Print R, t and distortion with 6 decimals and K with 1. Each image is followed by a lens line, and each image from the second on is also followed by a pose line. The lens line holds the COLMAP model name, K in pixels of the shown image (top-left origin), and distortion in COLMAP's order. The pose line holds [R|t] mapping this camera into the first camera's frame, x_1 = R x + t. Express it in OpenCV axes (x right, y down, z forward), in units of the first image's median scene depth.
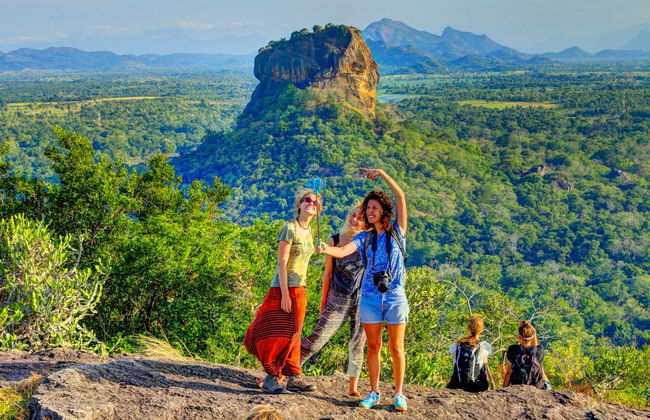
lens RADIAL K [[1575.0, 0, 326.7], [0, 1575.0, 210.4], [0, 0, 1]] dist [0.144787, 0.000000]
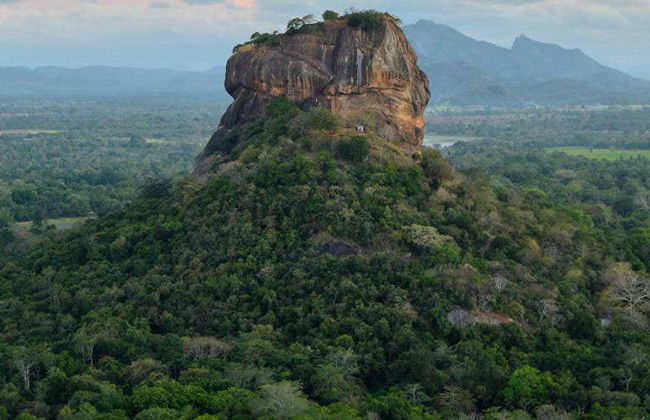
lens RADIAL K [[1575.0, 0, 322.4], [0, 1575.0, 207.7], [0, 0, 1]] dist [0.144787, 0.000000]
pose [[0.997723, 0.026133, 0.062173, -0.045763], [-0.020021, 0.995085, -0.096976, 0.019162], [-0.064401, 0.095510, 0.993343, 0.399228]]
